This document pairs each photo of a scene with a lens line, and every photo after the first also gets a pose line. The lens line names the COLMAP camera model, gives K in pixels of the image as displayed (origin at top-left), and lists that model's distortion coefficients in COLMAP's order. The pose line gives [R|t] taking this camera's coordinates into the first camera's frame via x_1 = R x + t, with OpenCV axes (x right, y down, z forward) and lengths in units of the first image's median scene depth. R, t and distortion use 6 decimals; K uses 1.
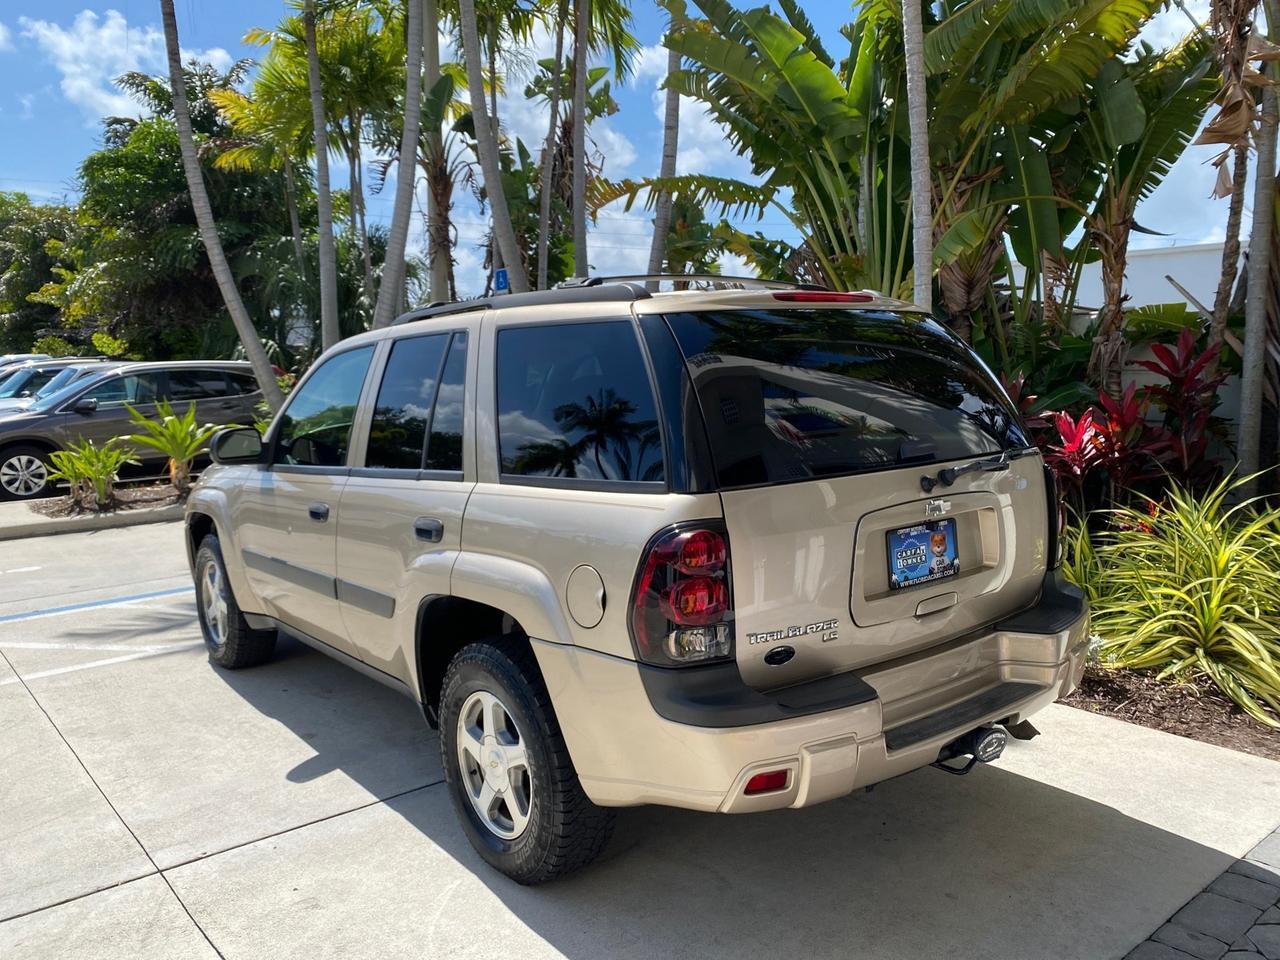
lens RADIAL K [[988.3, 0, 637.4], [0, 988.3, 475.4], [0, 0, 1]] dist [0.011599, -0.011887]
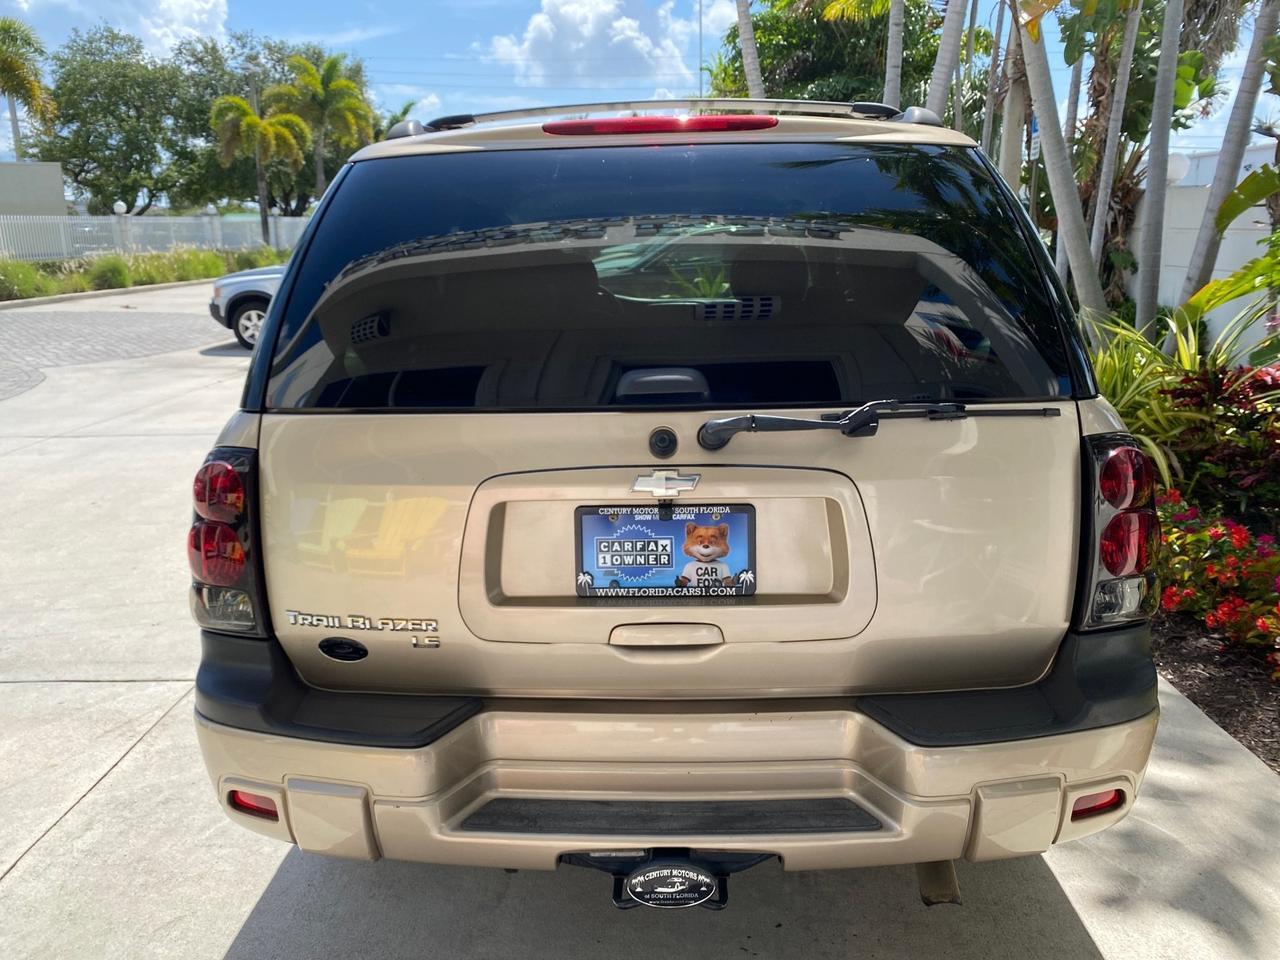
lens RADIAL K [[988.3, 0, 643.0], [0, 988.3, 473.5], [0, 0, 1]] dist [0.011599, -0.011887]
pose [[0.769388, 0.156954, -0.619199, 0.408849], [-0.071608, 0.984426, 0.160555, -0.041708], [0.634756, -0.079190, 0.768644, 0.328693]]
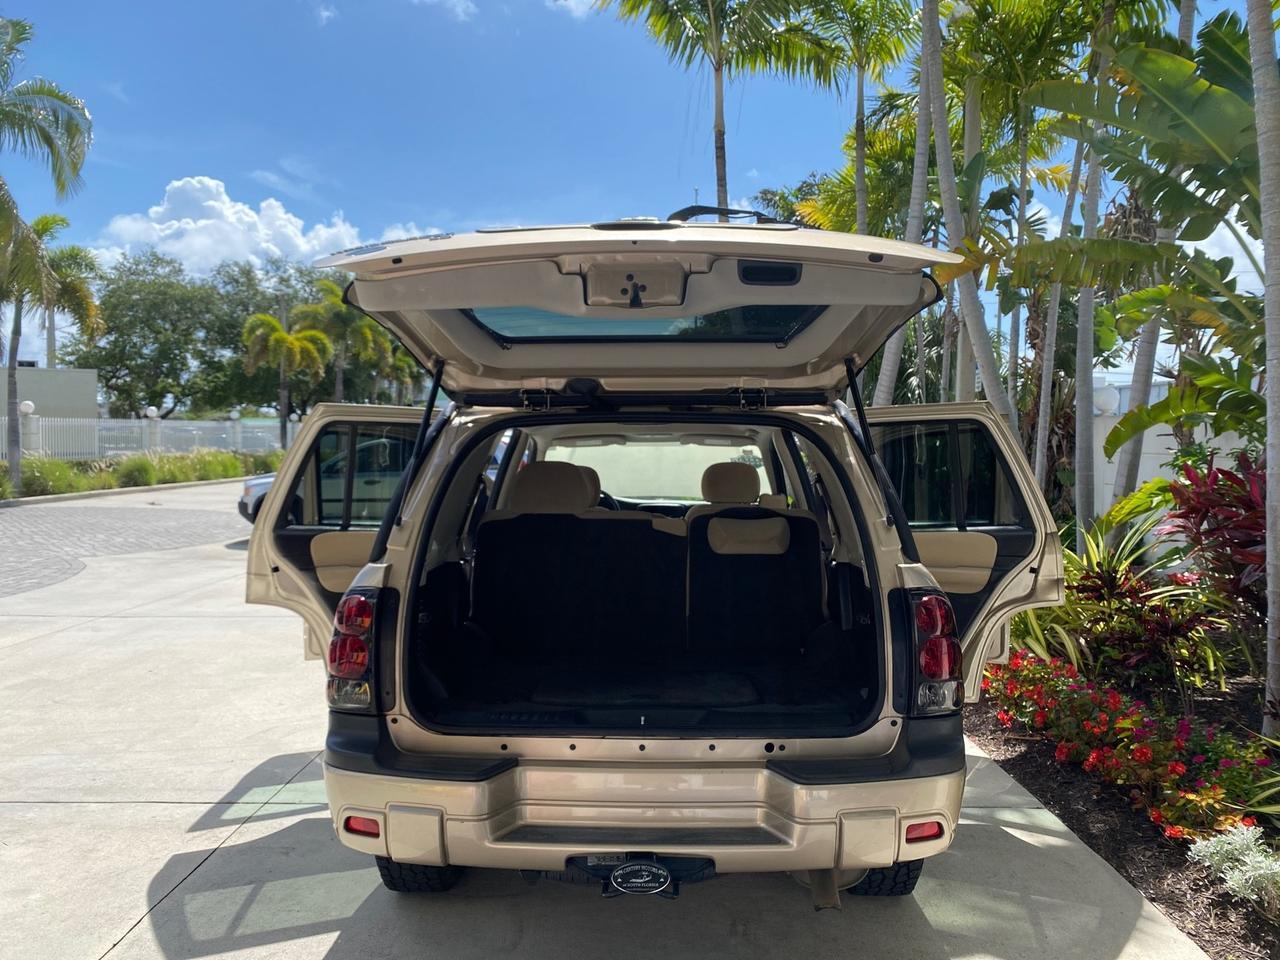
lens RADIAL K [[988.3, 0, 643.6], [0, 988.3, 477.8], [0, 0, 1]] dist [0.011599, -0.011887]
pose [[0.770131, 0.043141, -0.636426, 0.559891], [-0.089993, 0.995080, -0.041446, -0.034493], [0.631506, 0.089193, 0.770224, 0.157028]]
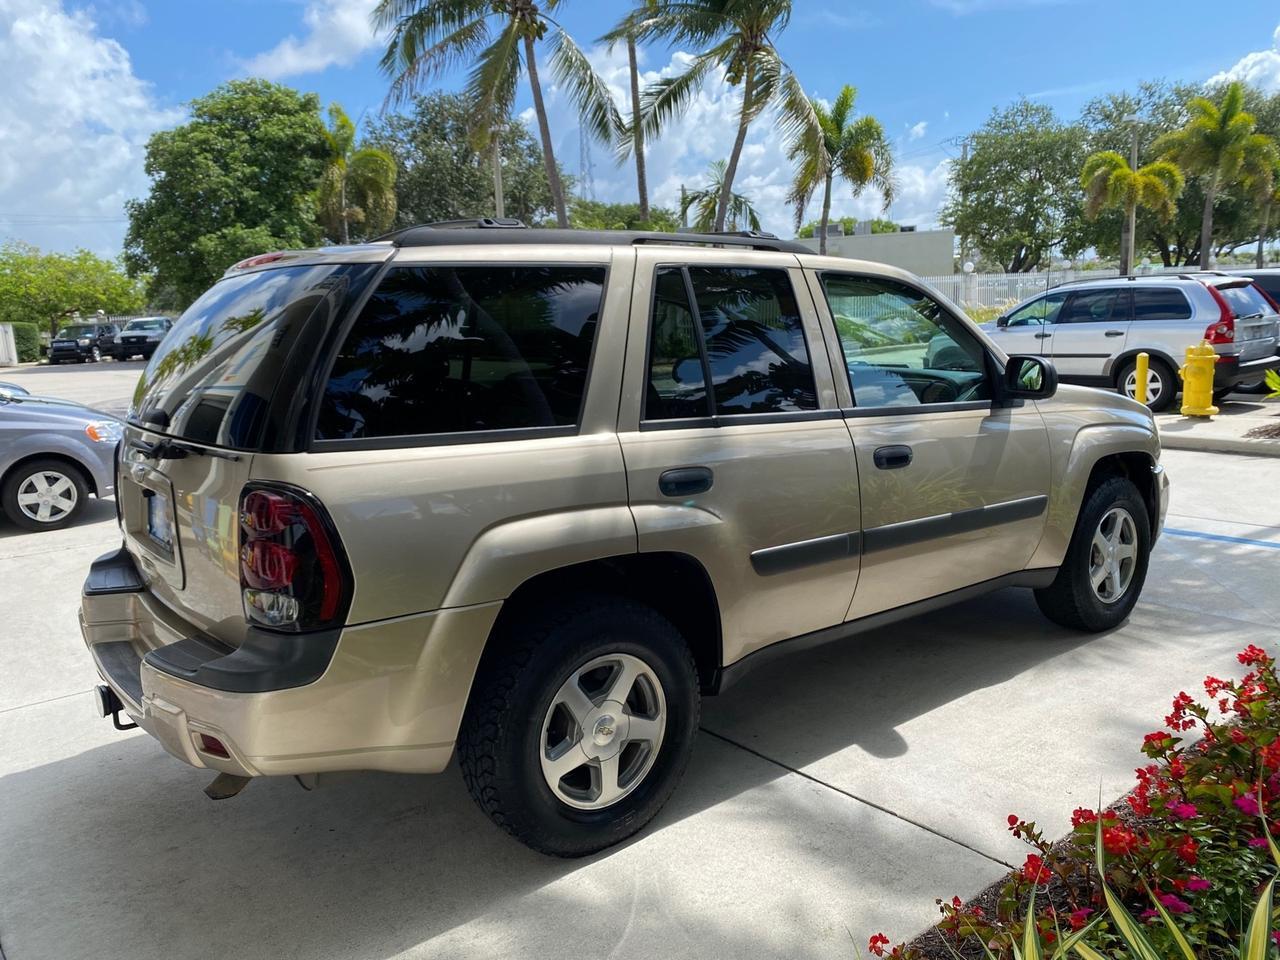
lens RADIAL K [[988.3, 0, 644.0], [0, 988.3, 482.7], [0, 0, 1]] dist [0.011599, -0.011887]
pose [[0.001617, 0.188762, -0.982022, 0.859245], [-0.072897, 0.979432, 0.188144, -0.120869], [0.997338, 0.071282, 0.015344, 0.942802]]
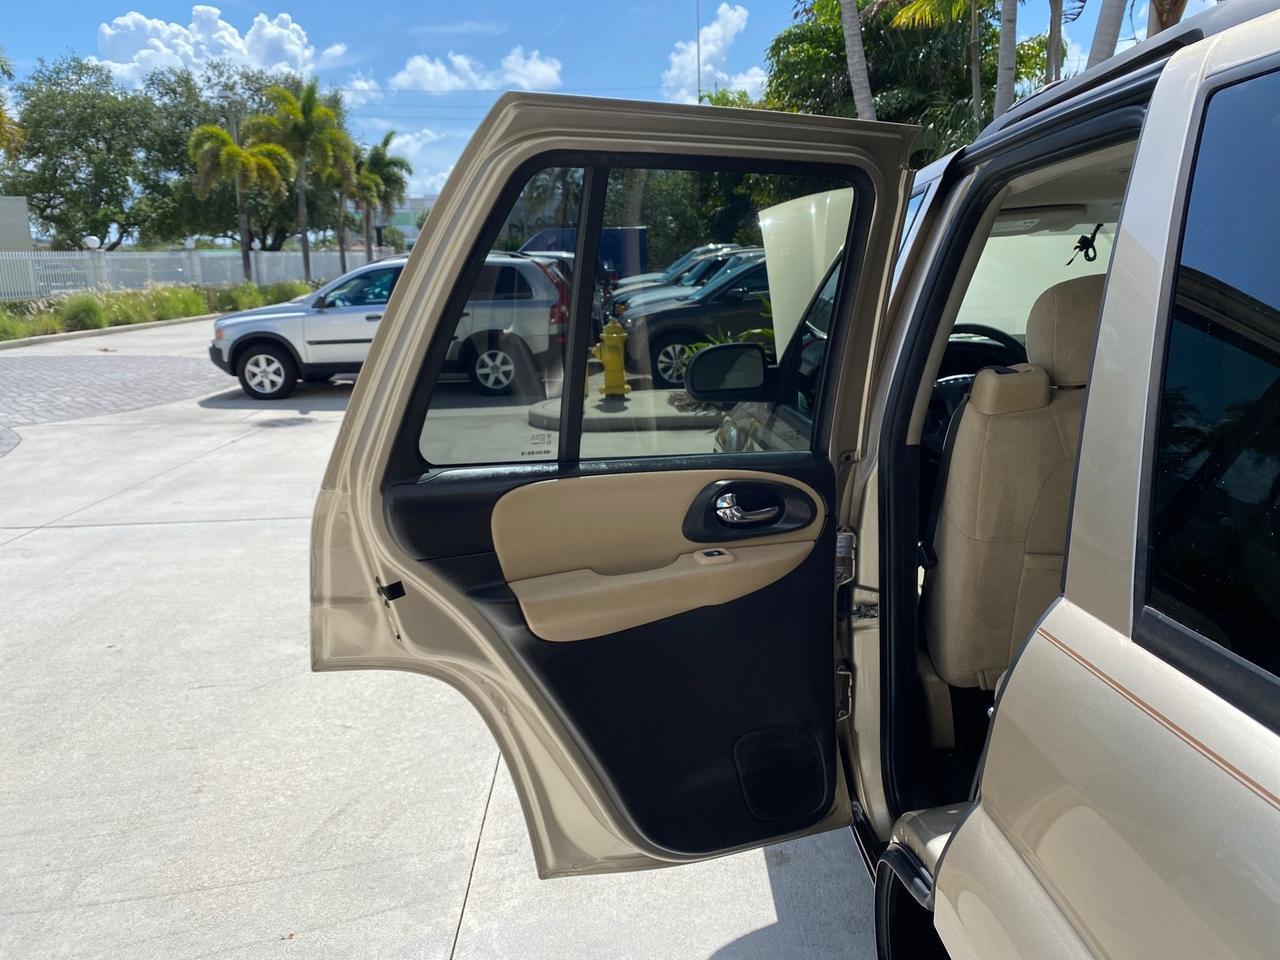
lens RADIAL K [[988.3, 0, 651.4], [0, 988.3, 474.7], [0, 0, 1]] dist [0.011599, -0.011887]
pose [[0.793234, 0.124041, -0.596148, -0.058575], [-0.057932, 0.989964, 0.128899, -0.043772], [0.606154, -0.067711, 0.792460, 0.467227]]
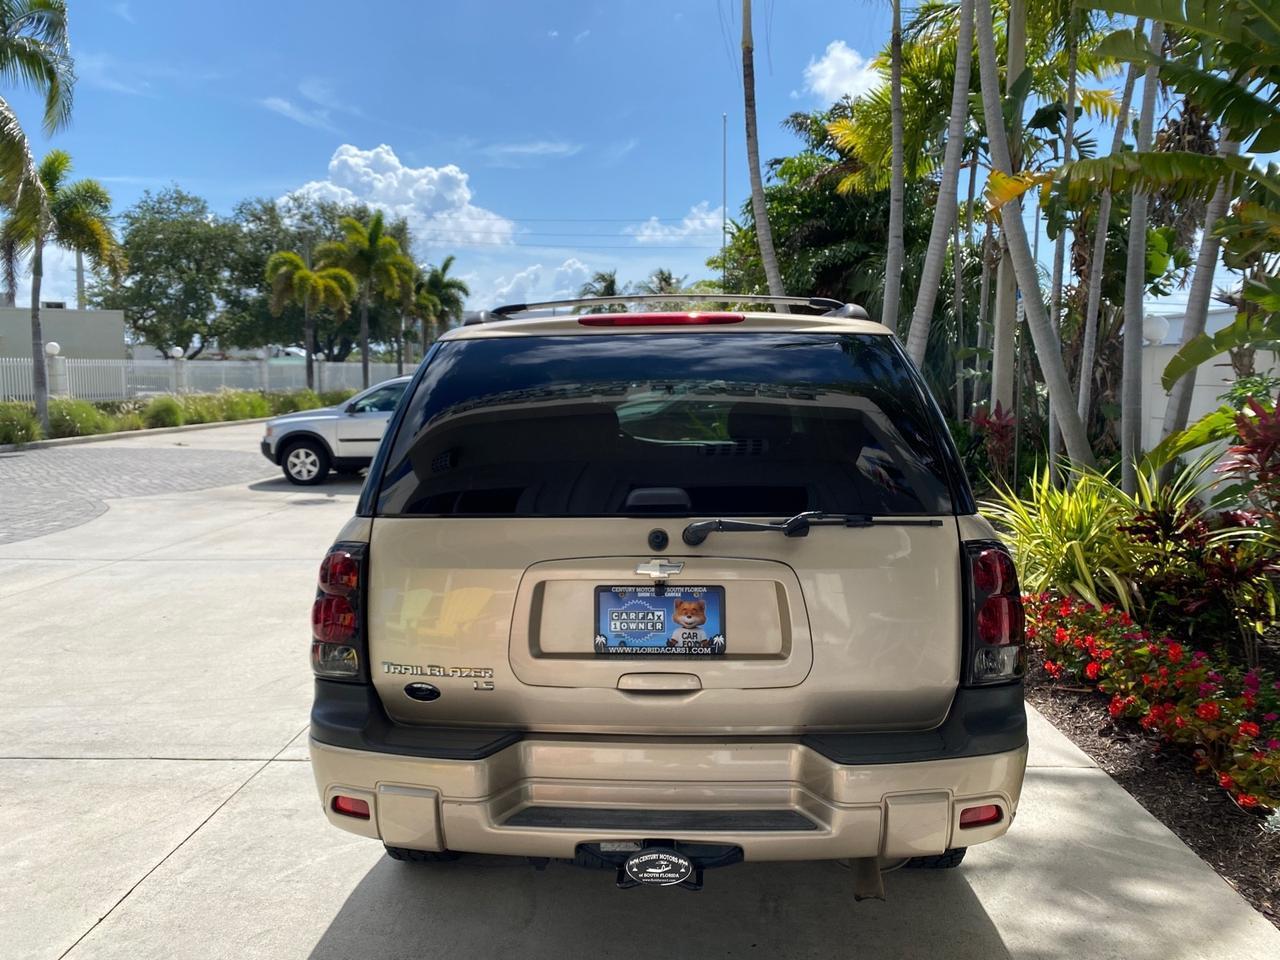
lens RADIAL K [[988.3, 0, 644.0], [0, 988.3, 474.3], [0, 0, 1]] dist [0.011599, -0.011887]
pose [[0.752308, 0.077018, -0.654295, 0.517219], [-0.083629, 0.996273, 0.021117, -0.039302], [0.653483, 0.038831, 0.755945, 0.217543]]
